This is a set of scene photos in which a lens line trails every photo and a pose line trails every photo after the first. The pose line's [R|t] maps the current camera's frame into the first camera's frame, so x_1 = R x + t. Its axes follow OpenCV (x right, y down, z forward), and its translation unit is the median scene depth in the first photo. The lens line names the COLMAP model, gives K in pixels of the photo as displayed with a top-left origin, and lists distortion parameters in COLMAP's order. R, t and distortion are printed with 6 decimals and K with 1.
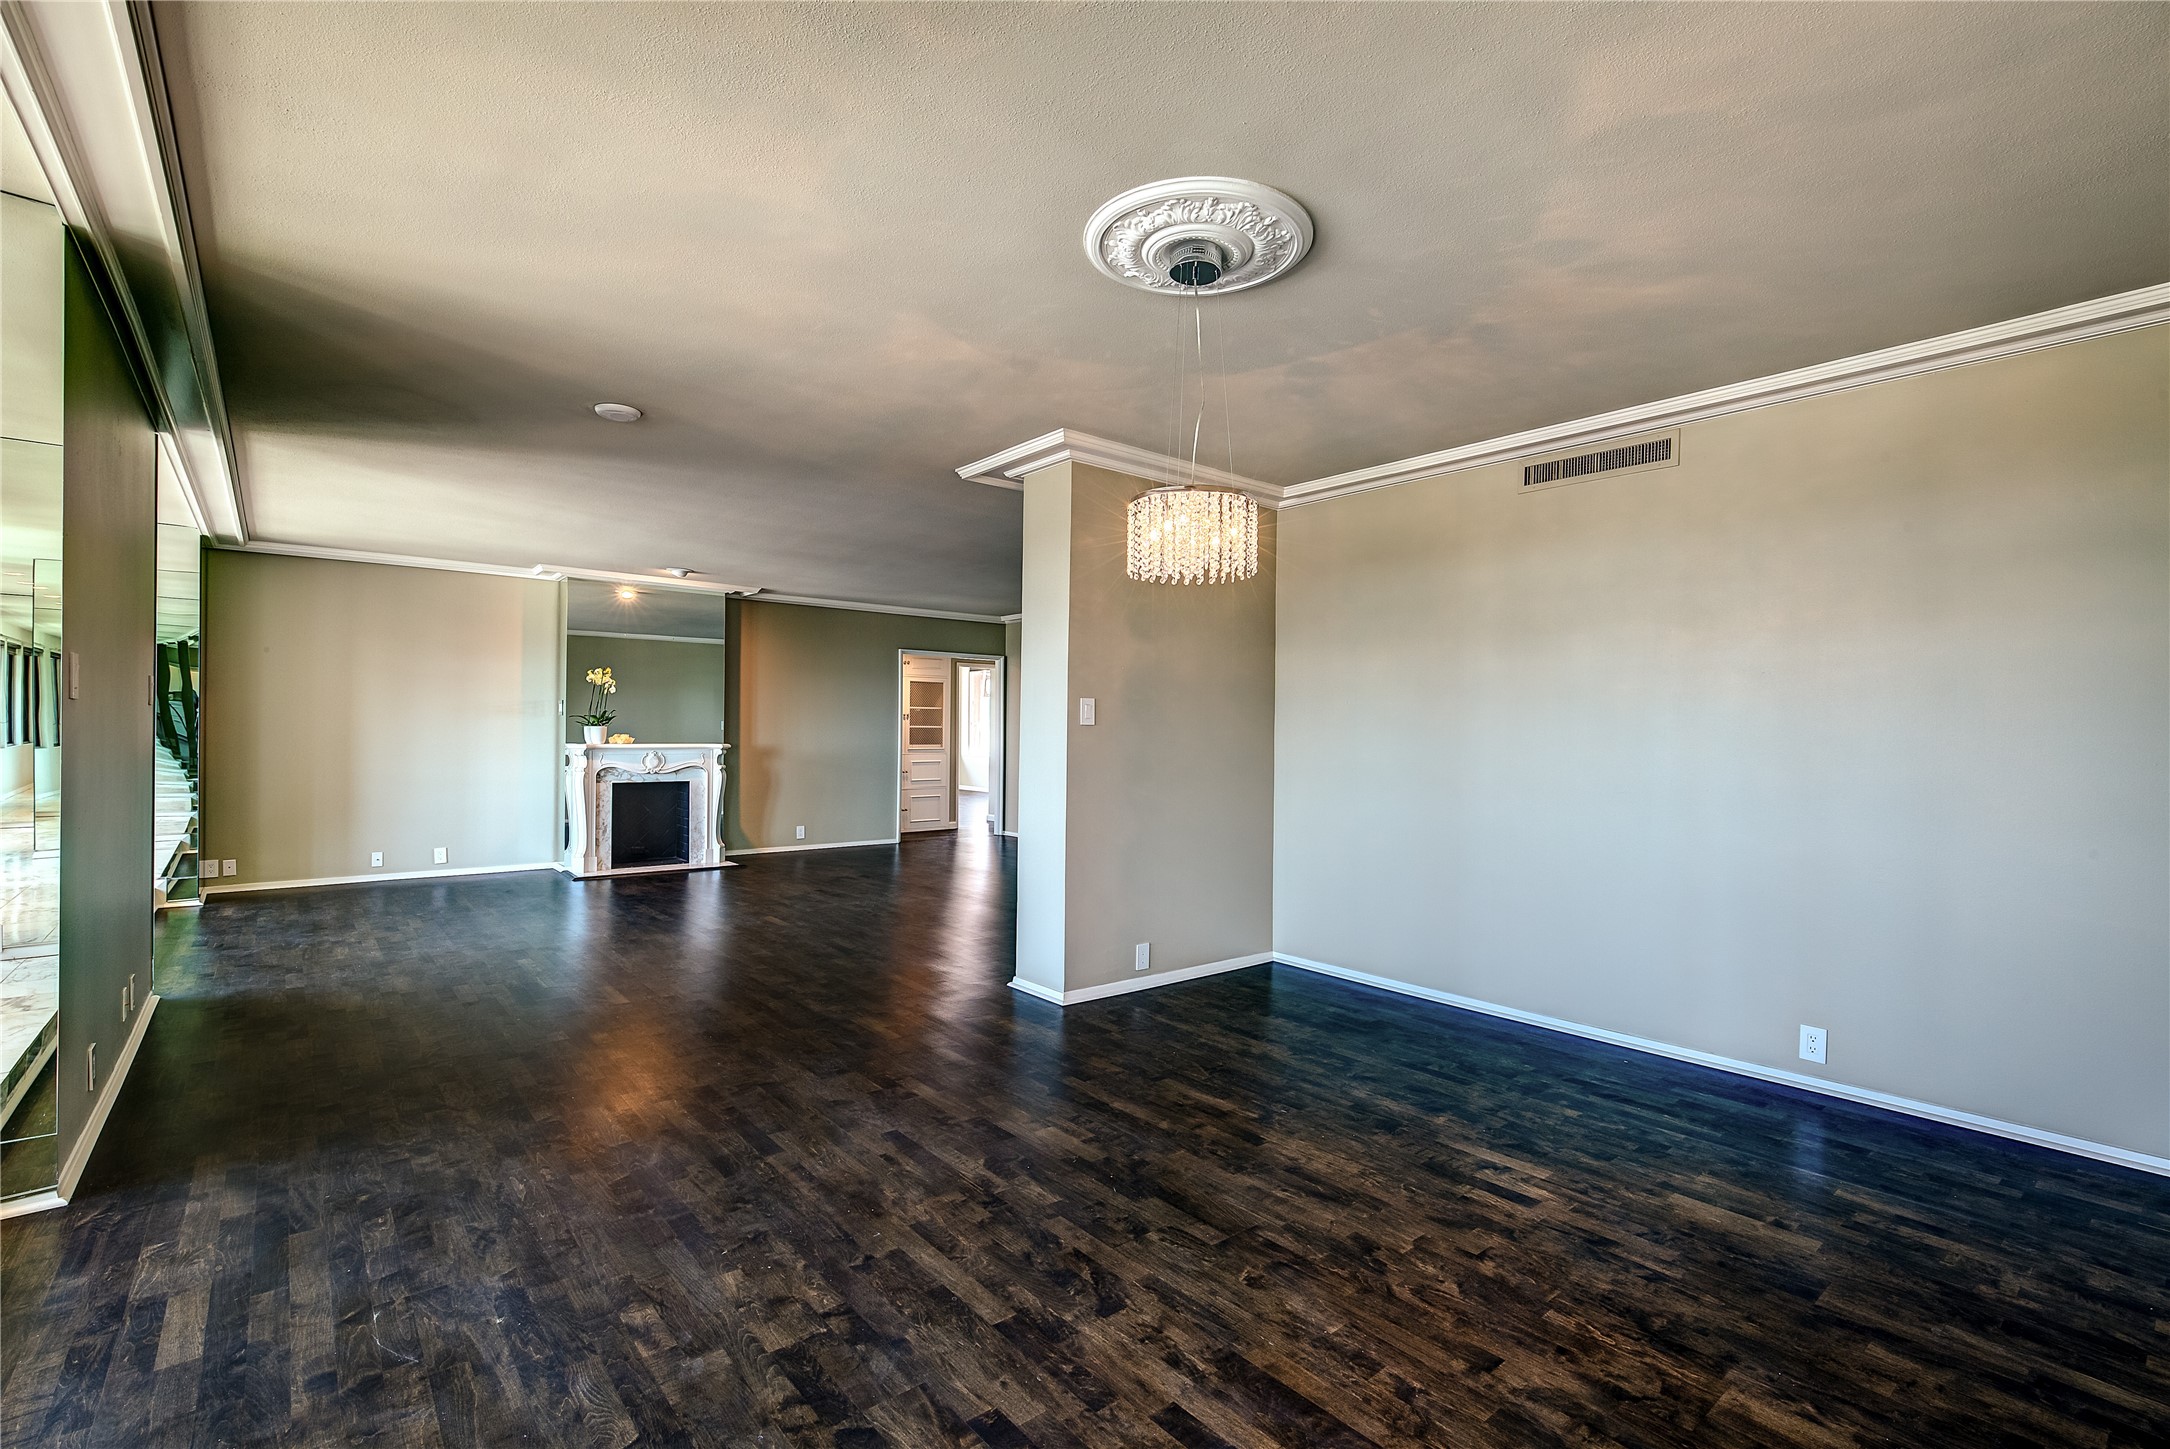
lens RADIAL K [[974.6, 0, 1087.8], [0, 974.6, 728.9], [0, 0, 1]] dist [-0.016251, 0.006817]
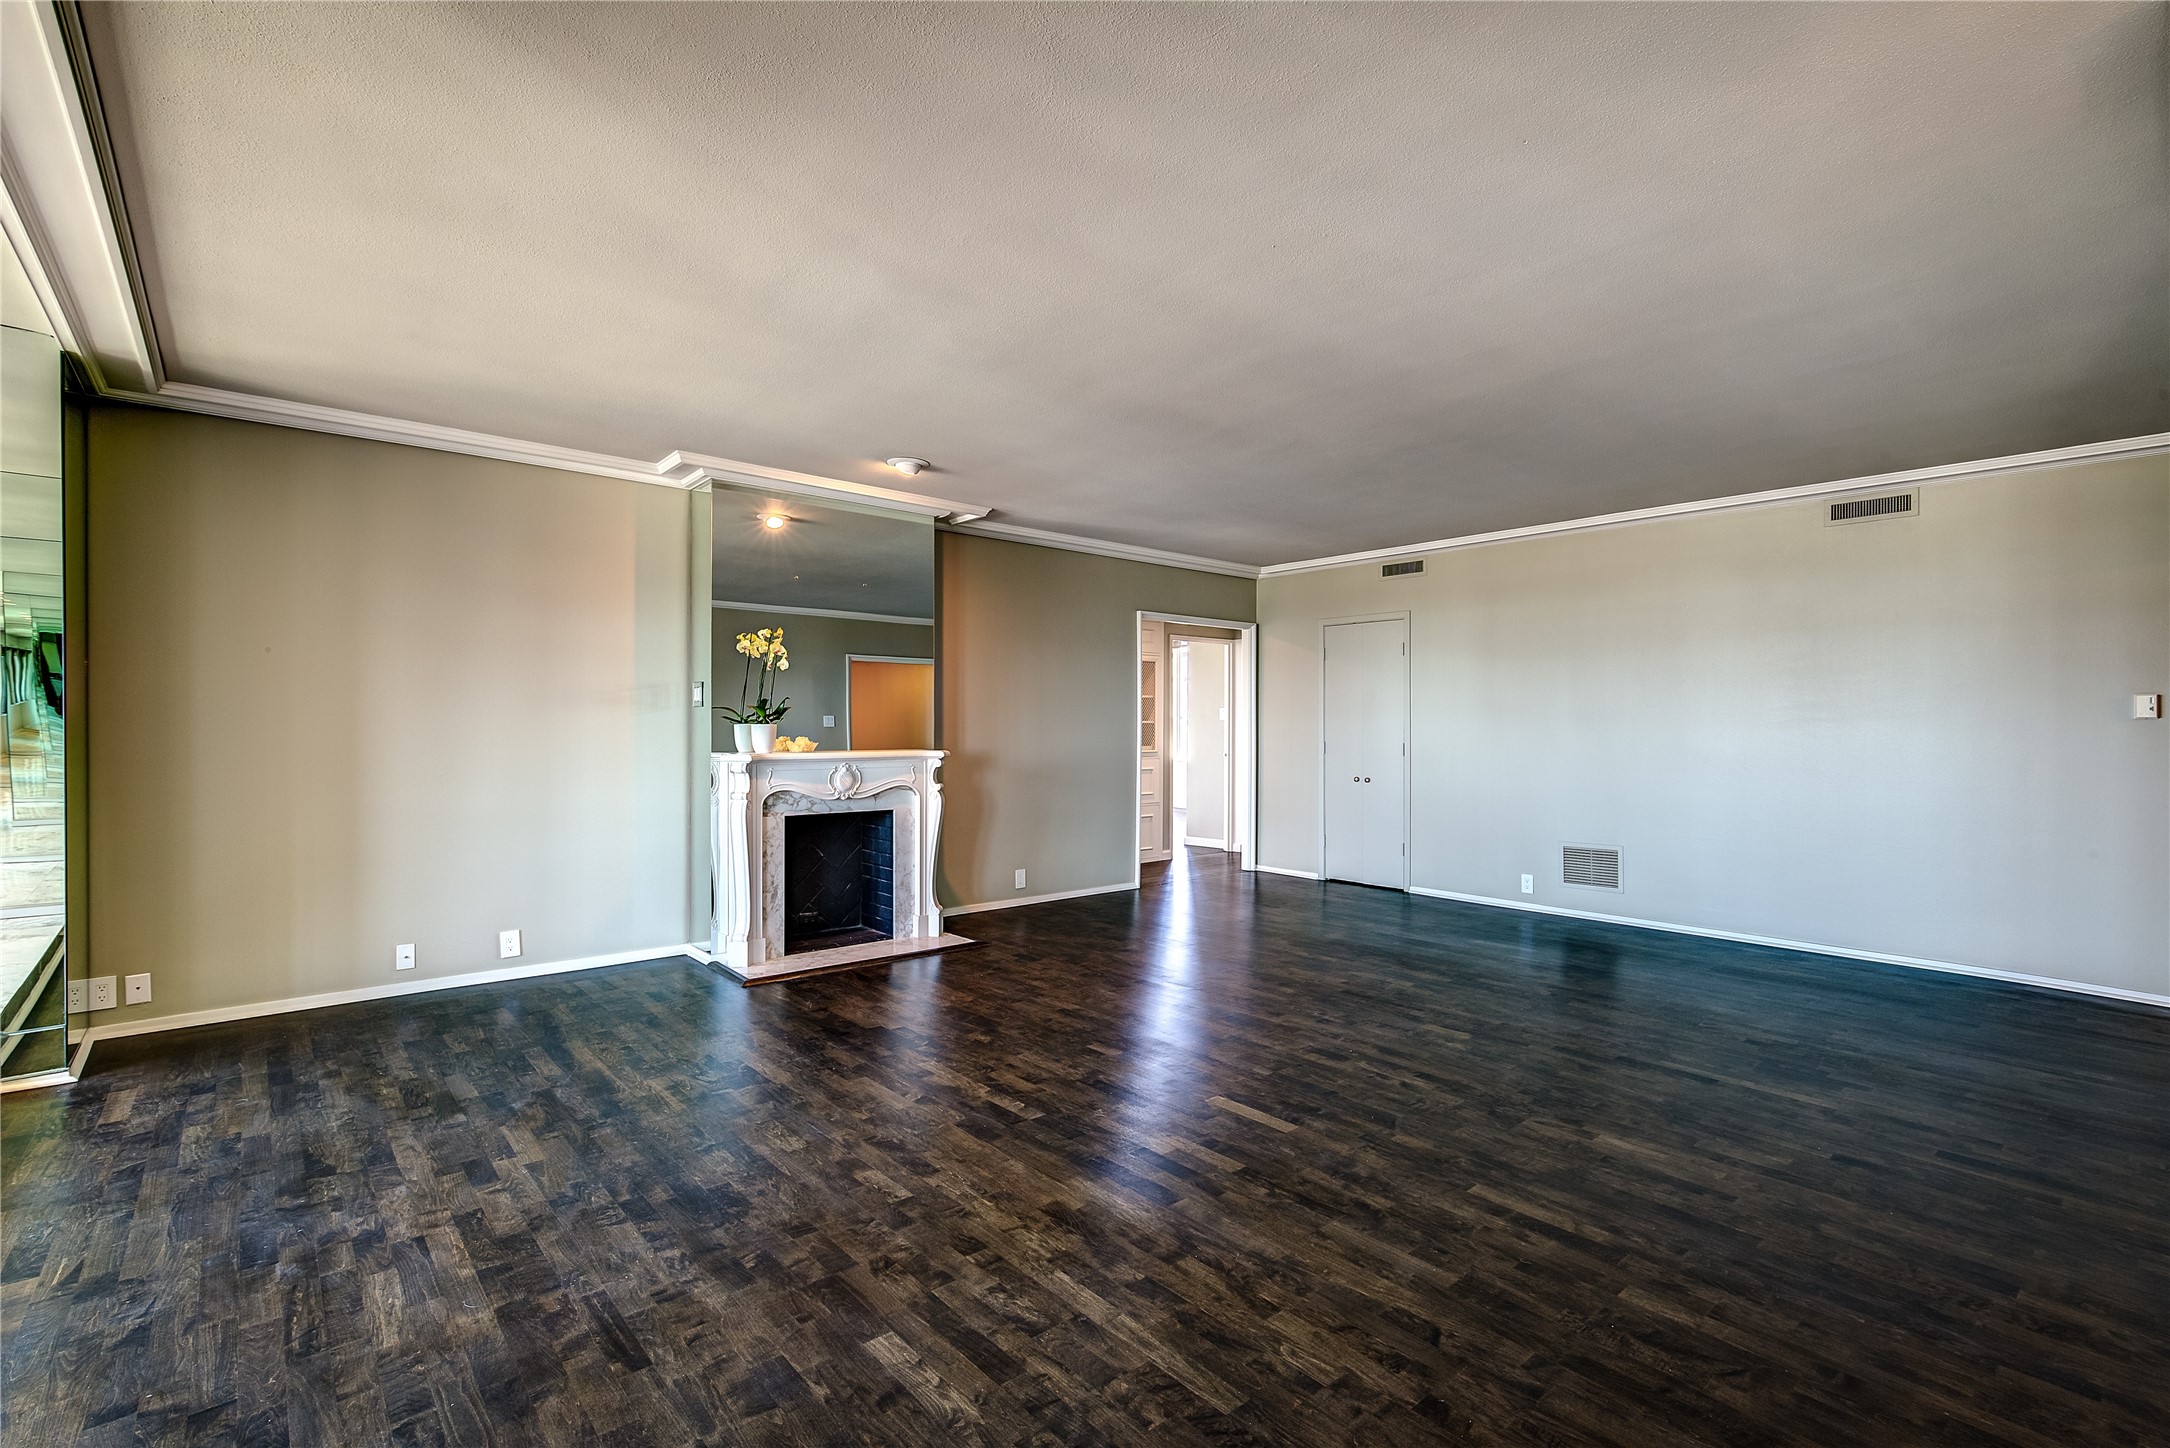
lens RADIAL K [[981.2, 0, 1094.2], [0, 981.2, 731.2], [0, 0, 1]] dist [-0.015367, 0.006677]
pose [[0.999667, -0.008322, 0.024443, -0.306453], [0.008165, 0.999945, 0.006510, -0.000564], [-0.024496, -0.006308, 0.999680, 0.372260]]
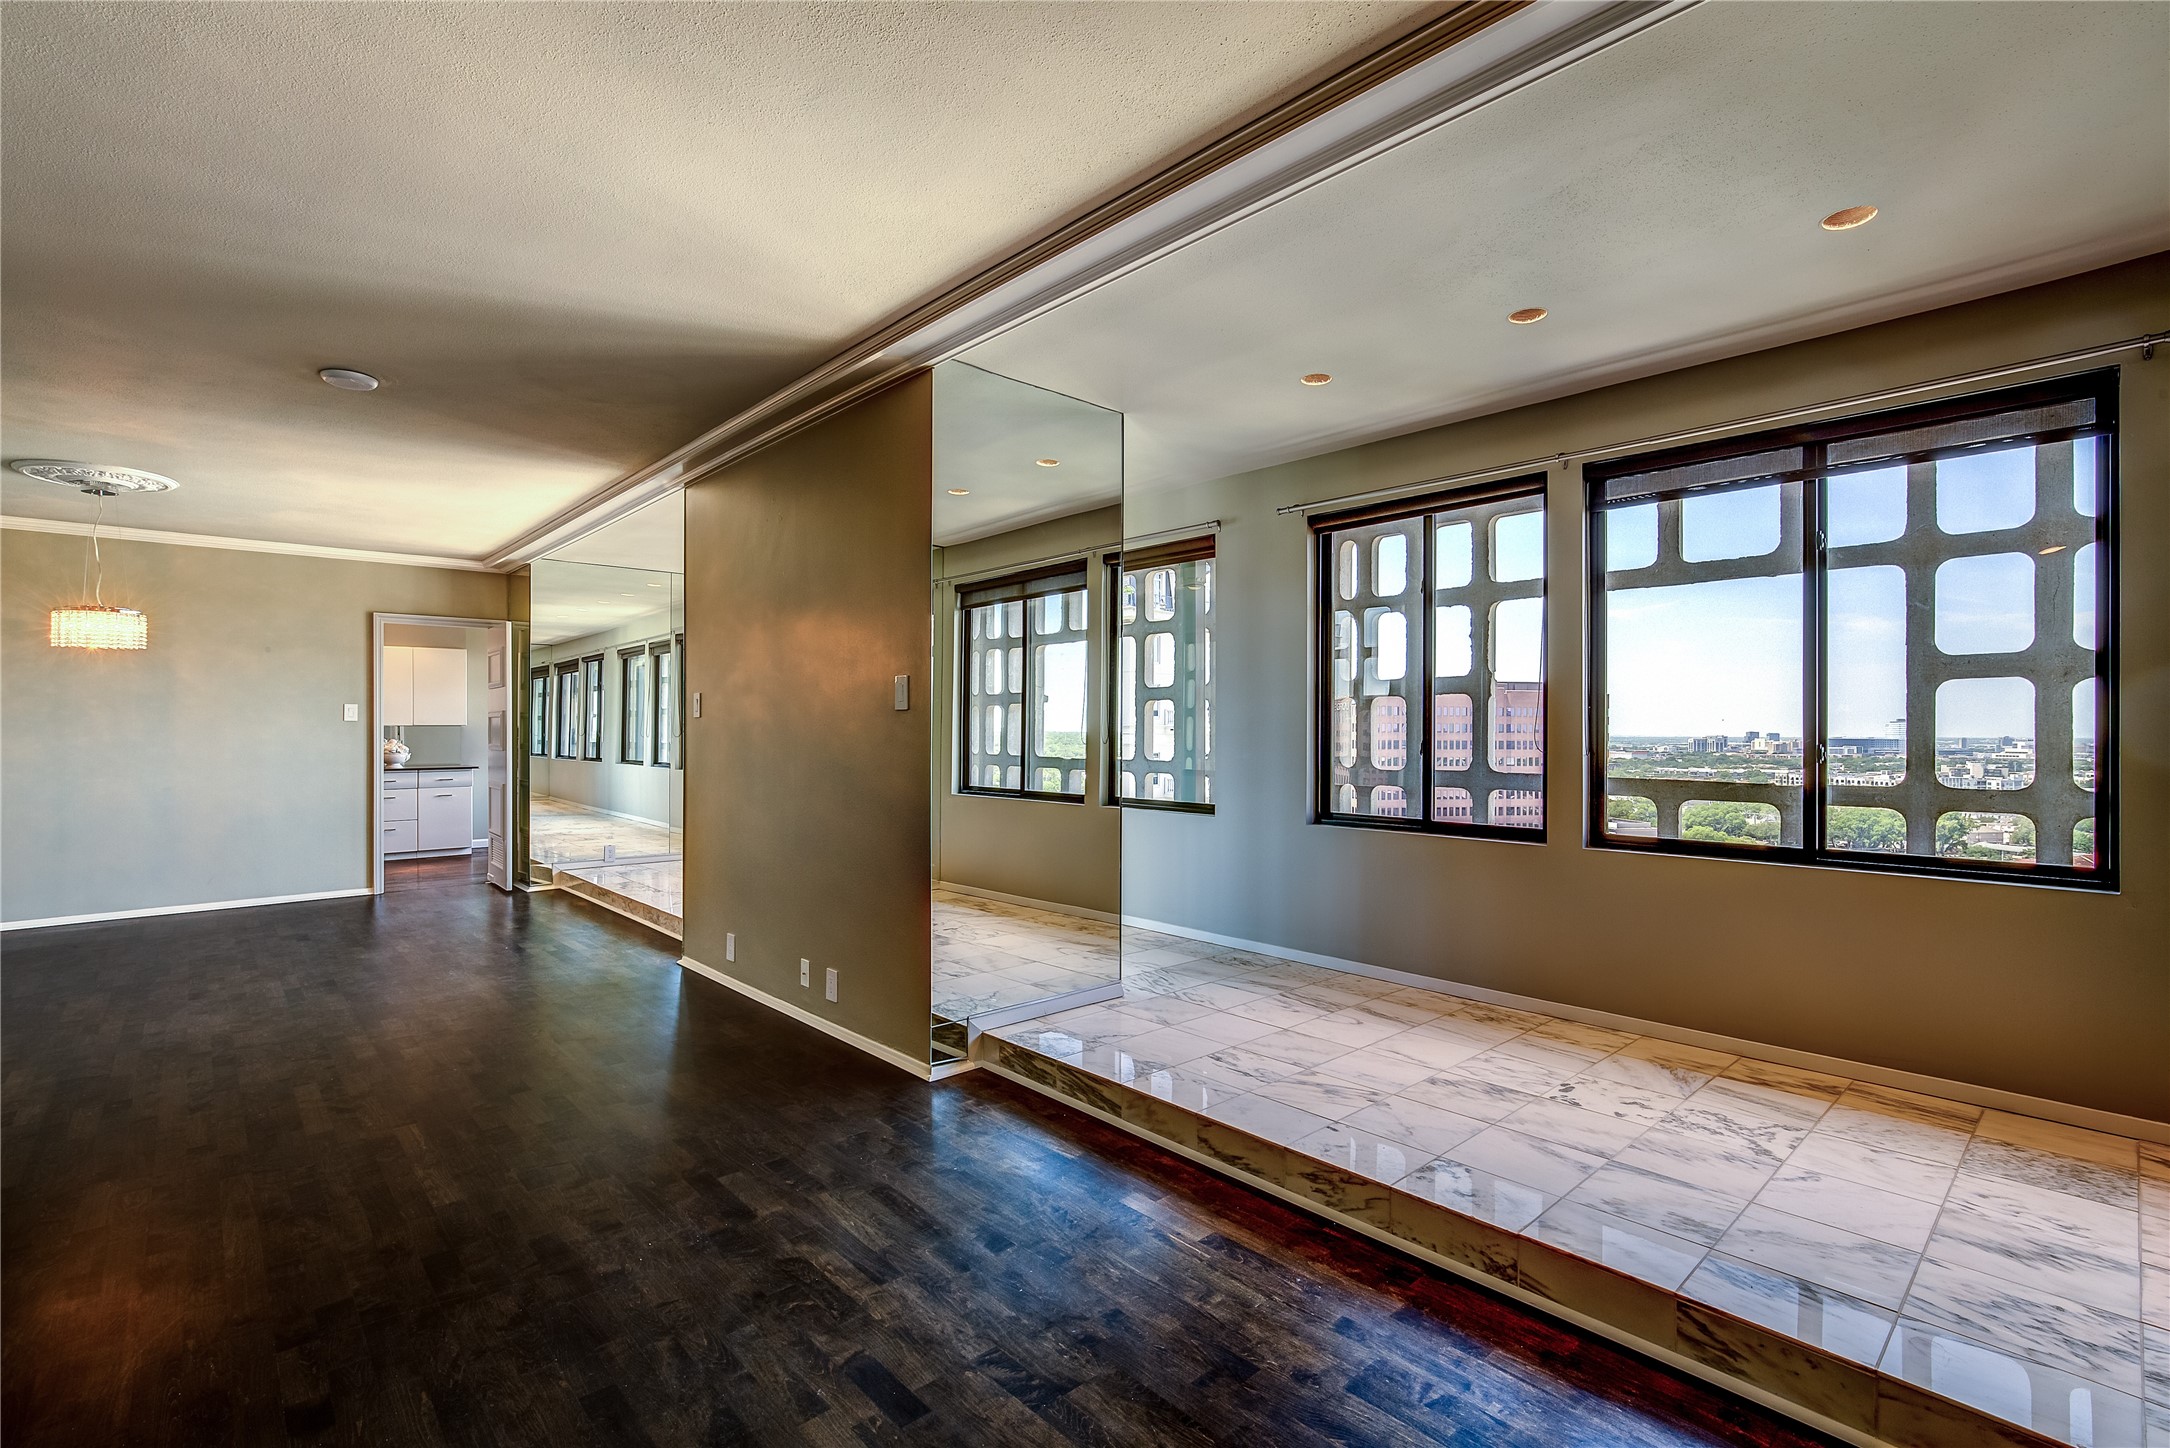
lens RADIAL K [[981.2, 0, 1094.2], [0, 981.2, 731.2], [0, 0, 1]] dist [-0.015367, 0.006677]
pose [[-0.998351, -0.013749, -0.055733, -0.534967], [-0.013814, 0.999904, 0.000794, -0.003110], [0.055717, 0.001563, -0.998445, 0.919211]]
